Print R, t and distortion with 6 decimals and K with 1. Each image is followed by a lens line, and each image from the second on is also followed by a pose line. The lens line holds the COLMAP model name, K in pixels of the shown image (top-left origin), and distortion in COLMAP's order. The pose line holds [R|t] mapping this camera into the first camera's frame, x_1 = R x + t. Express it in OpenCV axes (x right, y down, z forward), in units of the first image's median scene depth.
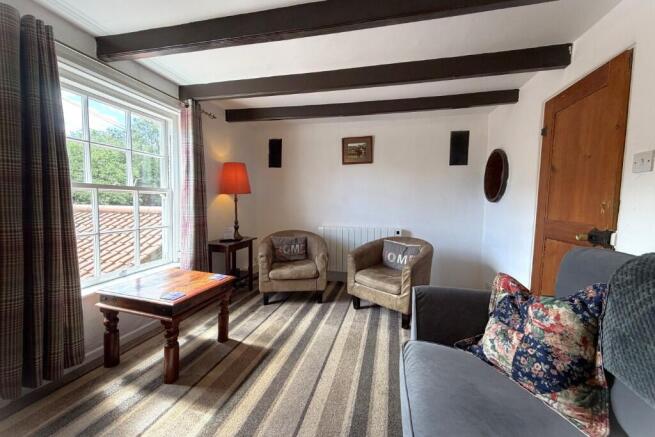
lens RADIAL K [[259.0, 0, 327.5], [0, 259.0, 218.5], [0, 0, 1]] dist [-0.000270, -0.000130]
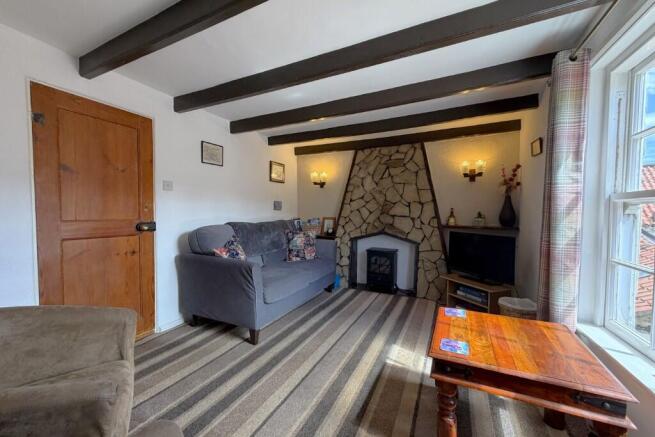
lens RADIAL K [[259.0, 0, 327.5], [0, 259.0, 218.5], [0, 0, 1]] dist [-0.000270, -0.000130]
pose [[-0.977648, -0.036549, 0.207048, -0.340058], [-0.016438, 0.995047, 0.098033, -0.137384], [-0.209606, 0.092438, -0.973407, 2.086189]]
